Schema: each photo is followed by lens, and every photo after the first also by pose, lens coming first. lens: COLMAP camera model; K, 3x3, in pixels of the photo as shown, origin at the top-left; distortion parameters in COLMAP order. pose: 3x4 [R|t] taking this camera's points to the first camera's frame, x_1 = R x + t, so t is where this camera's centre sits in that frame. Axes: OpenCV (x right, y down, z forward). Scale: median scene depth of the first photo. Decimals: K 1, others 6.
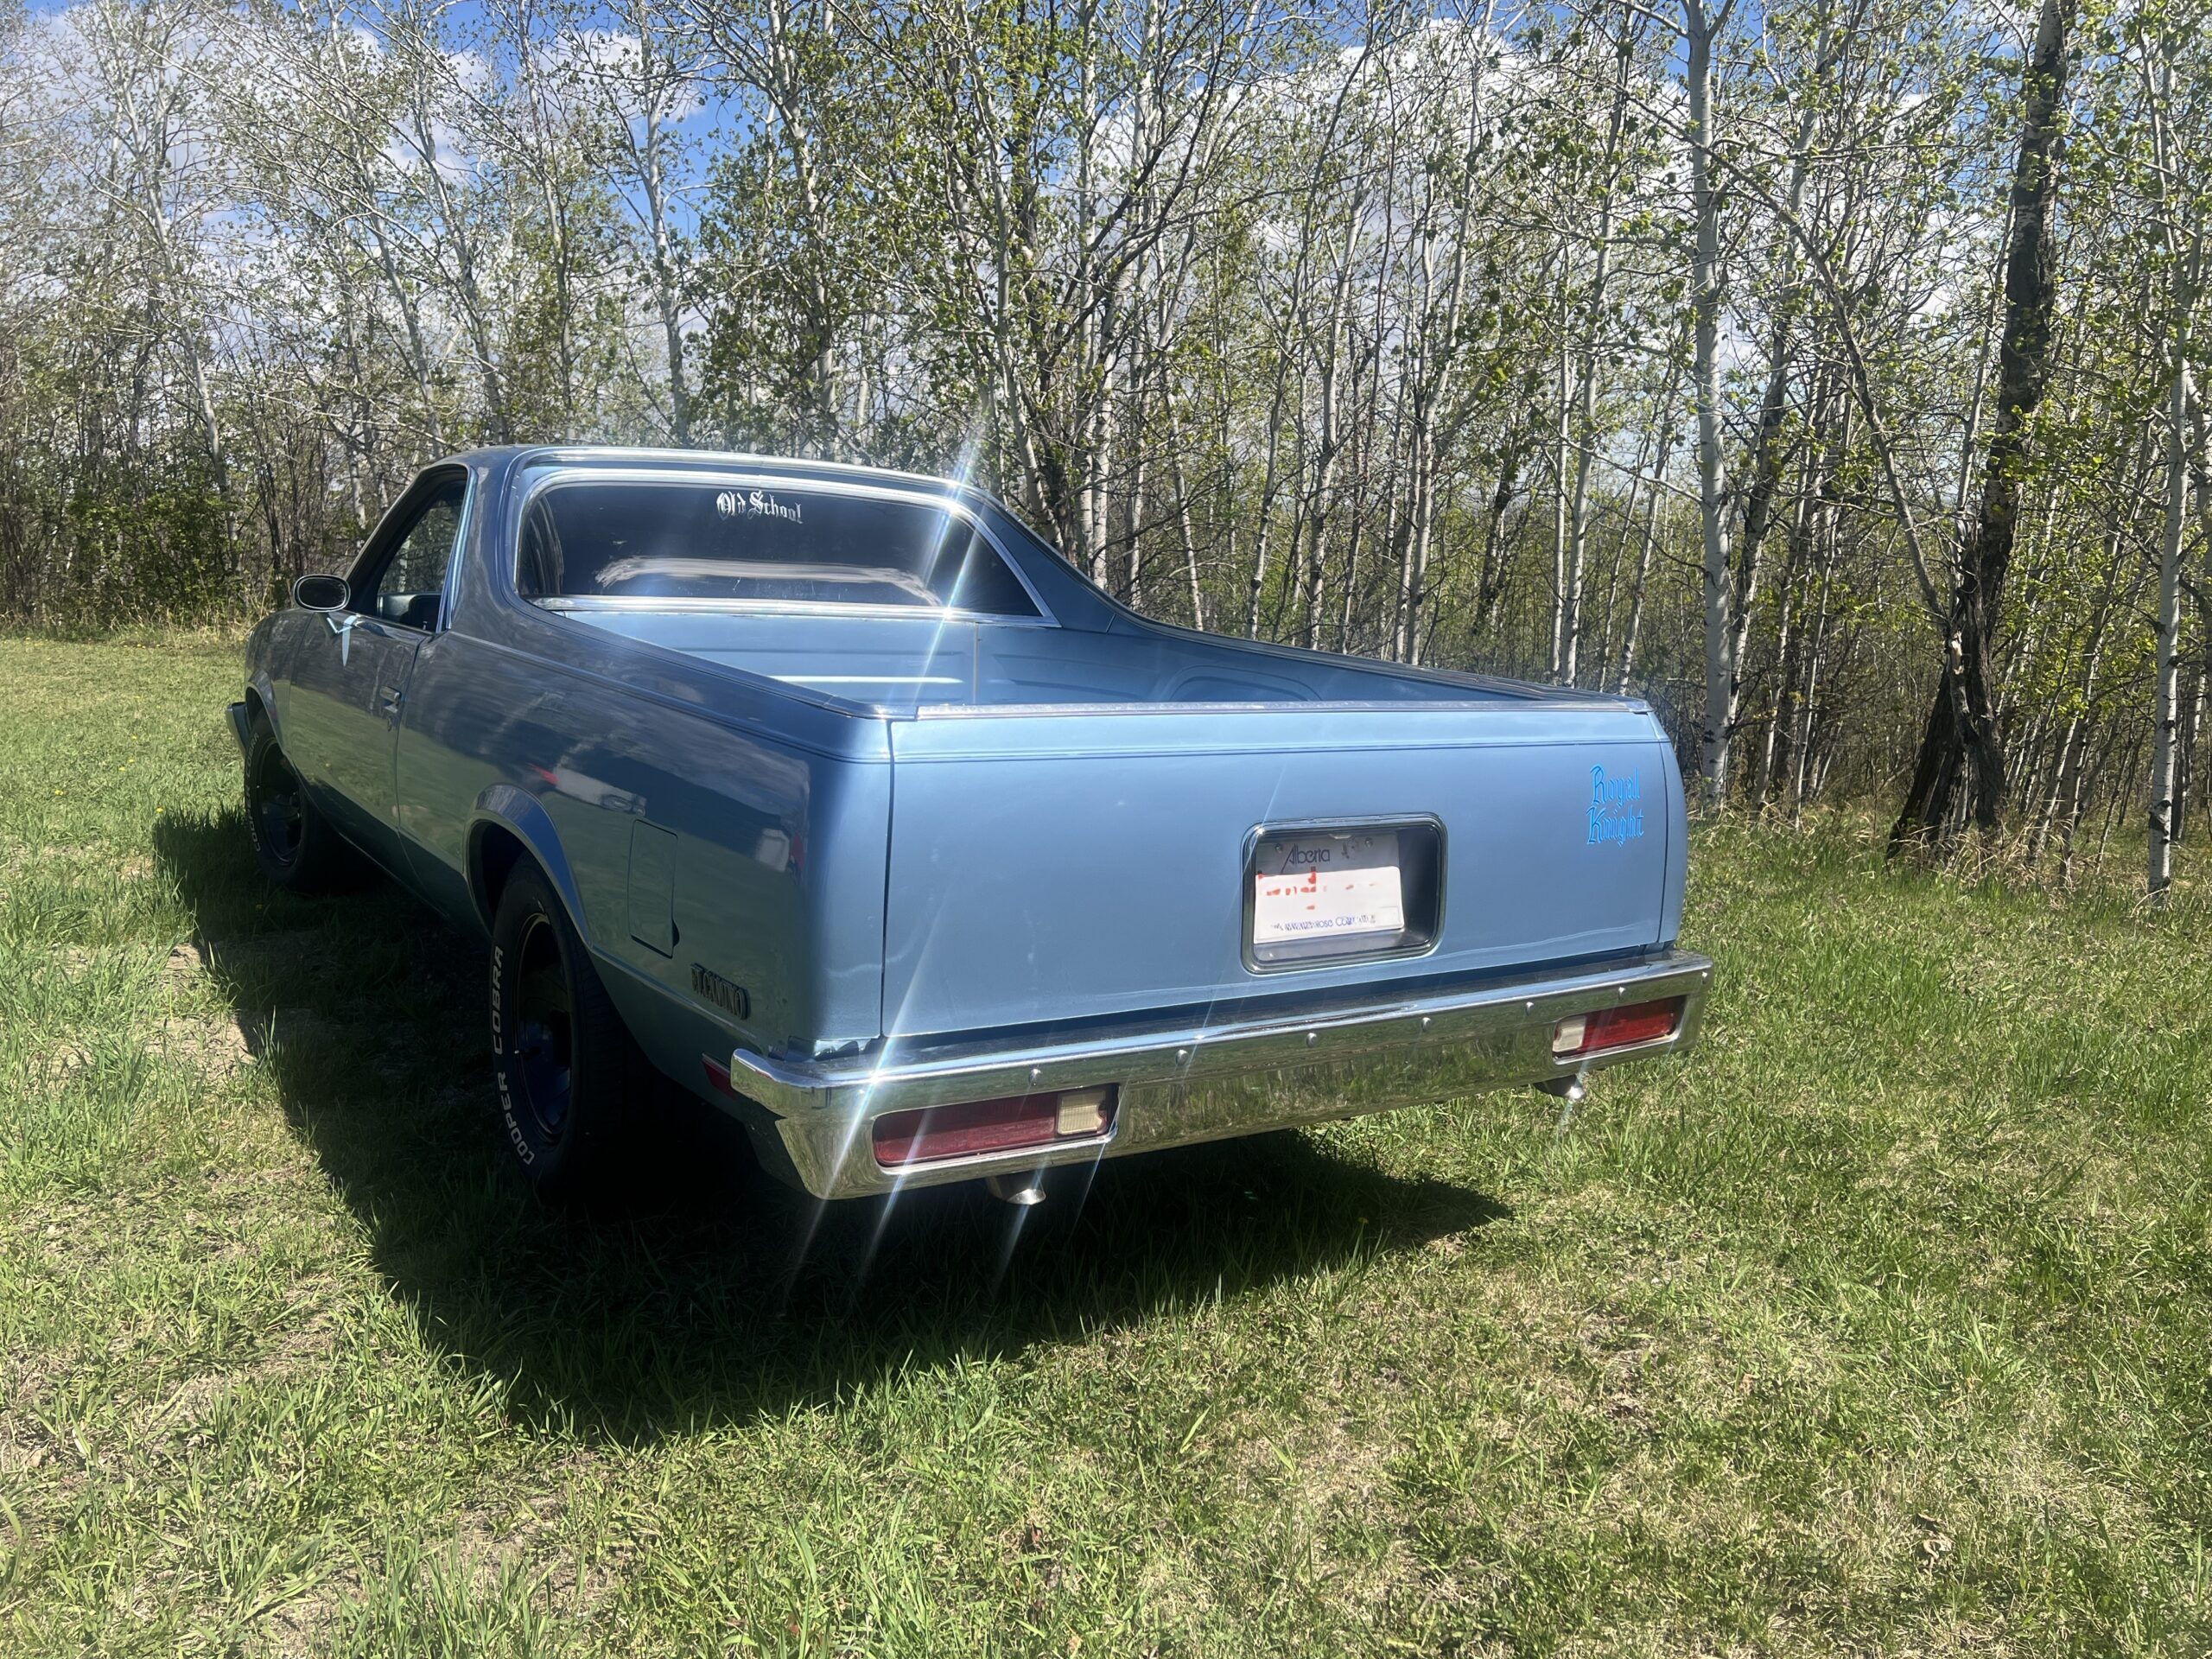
lens RADIAL K [[1642.4, 0, 1106.0], [0, 1642.4, 829.5], [0, 0, 1]] dist [0.001927, 0.001885]
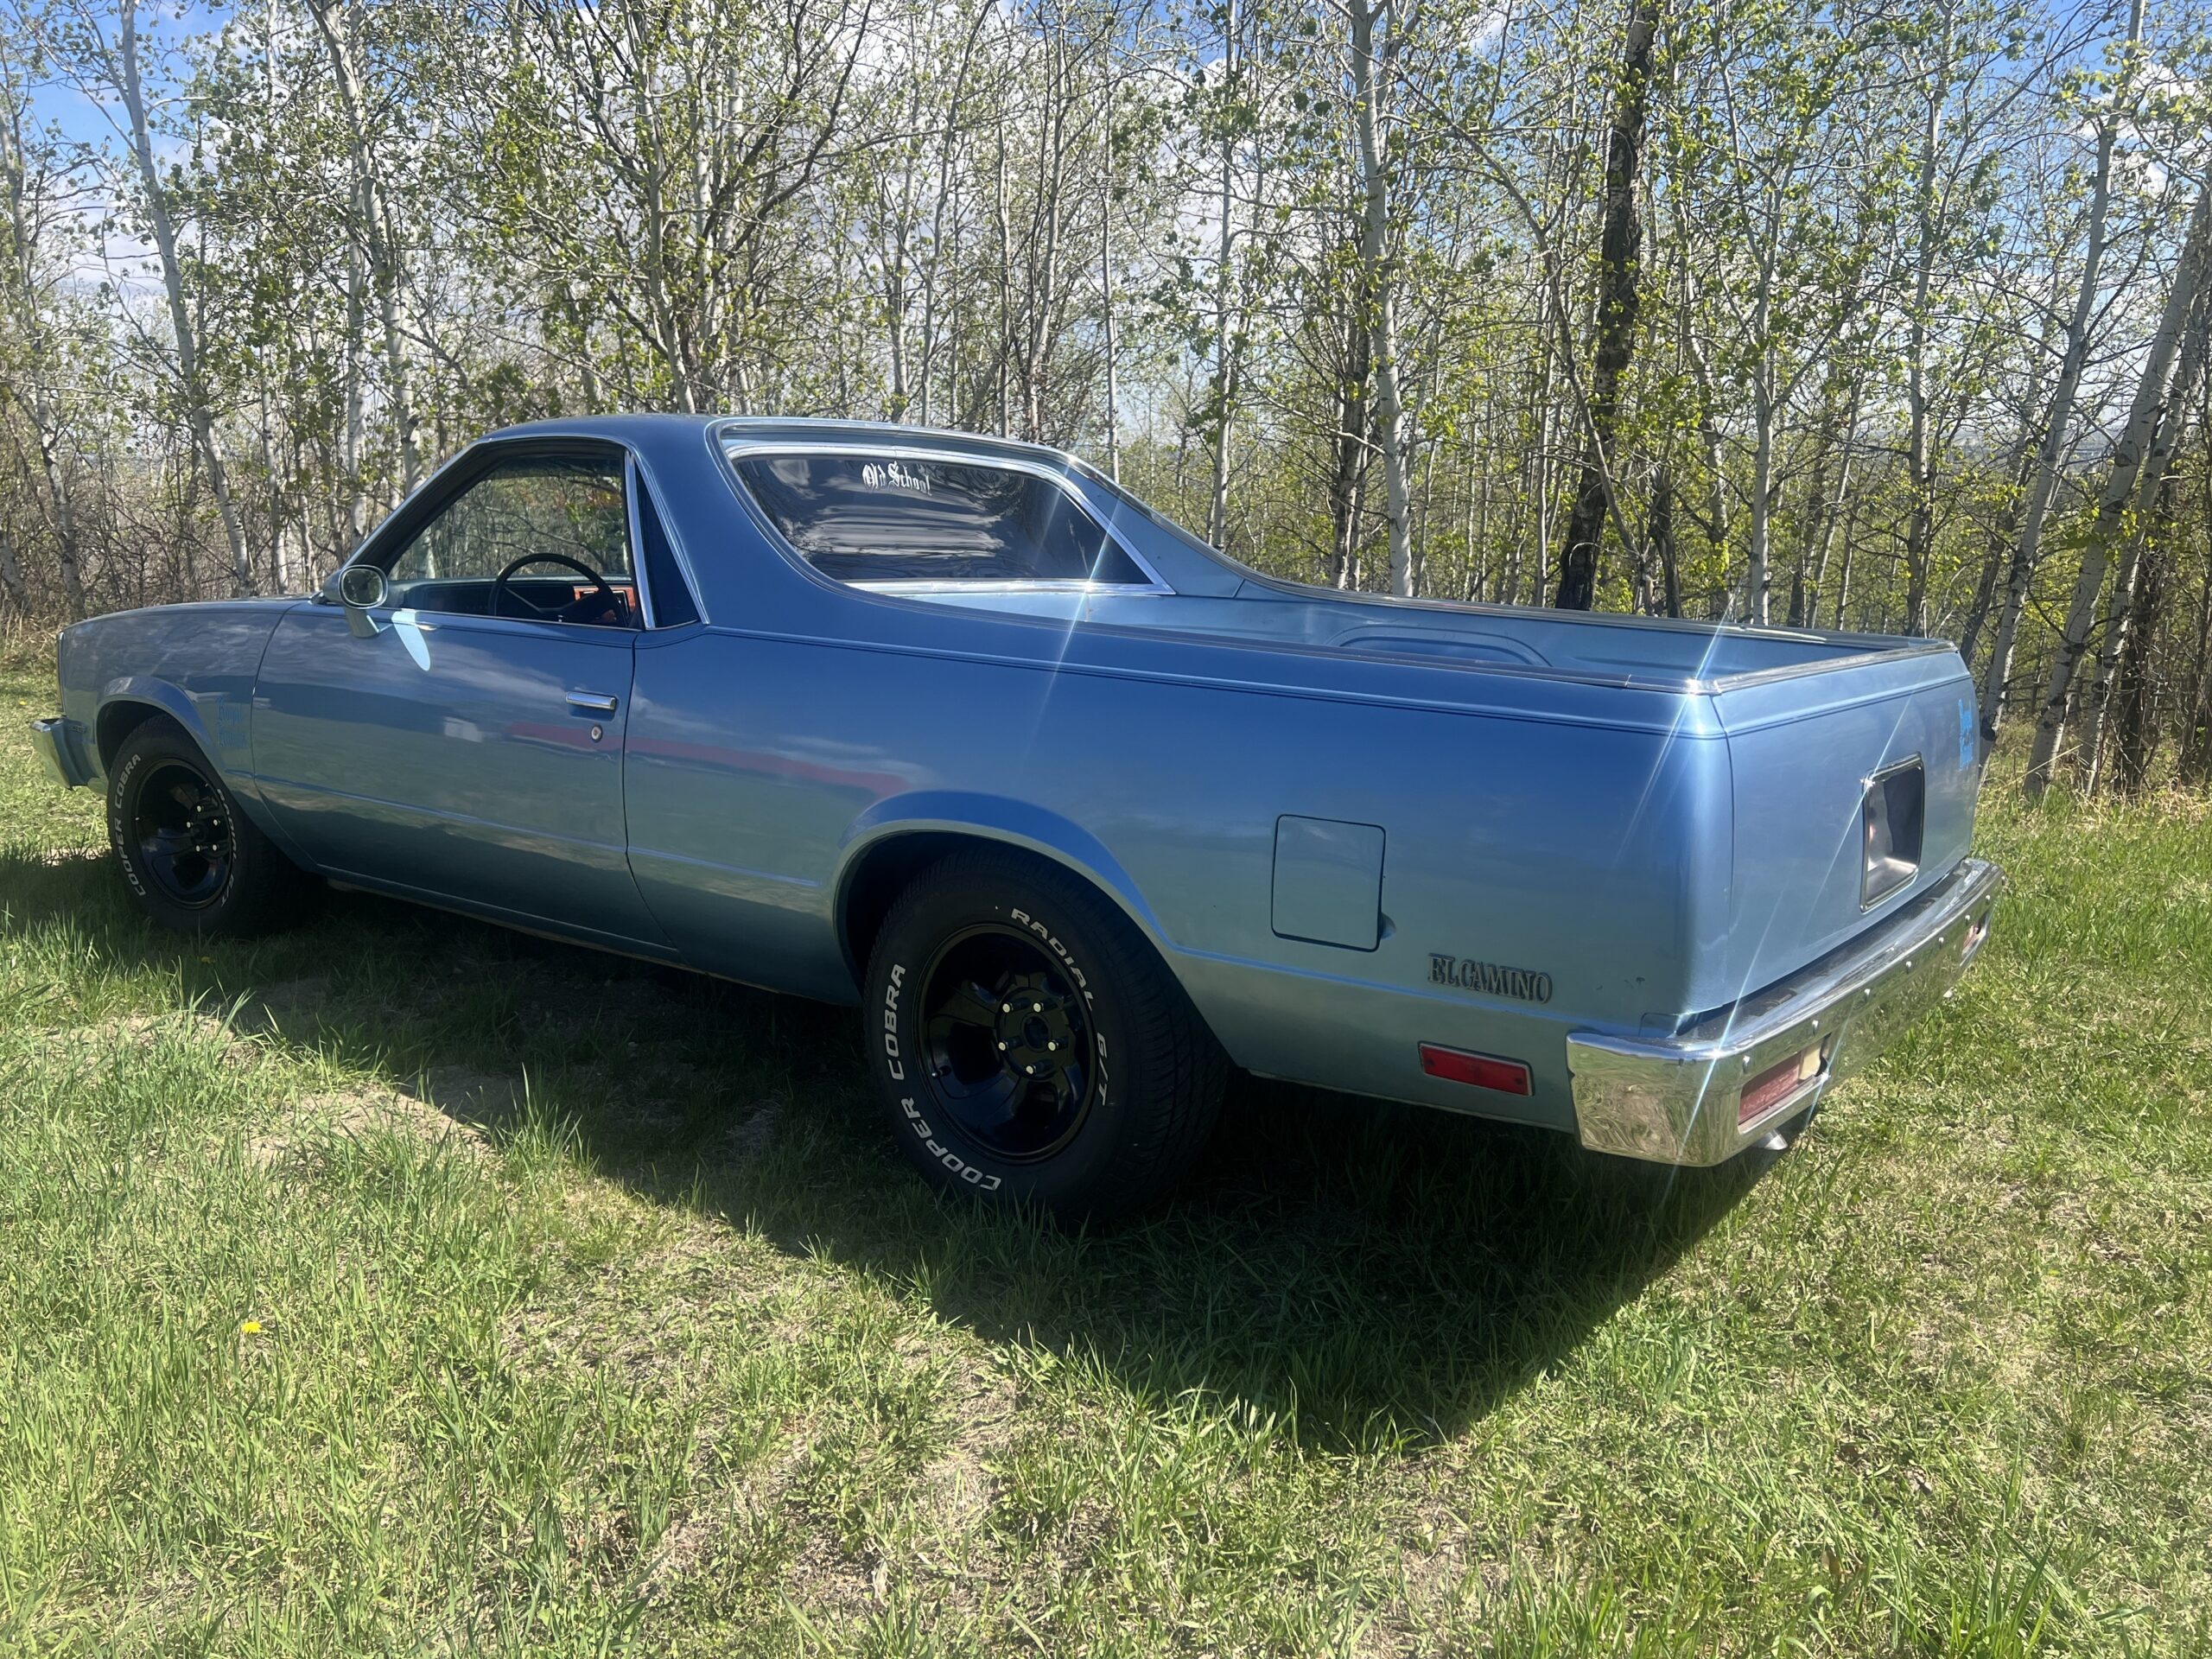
lens RADIAL K [[1651.4, 0, 1105.1], [0, 1651.4, 785.7], [0, 0, 1]] dist [0.004442, 0.002064]
pose [[0.950550, -0.071716, 0.302179, -0.403180], [0.070500, 0.997400, 0.014943, -0.026262], [-0.302465, 0.007100, 0.953134, 0.057785]]
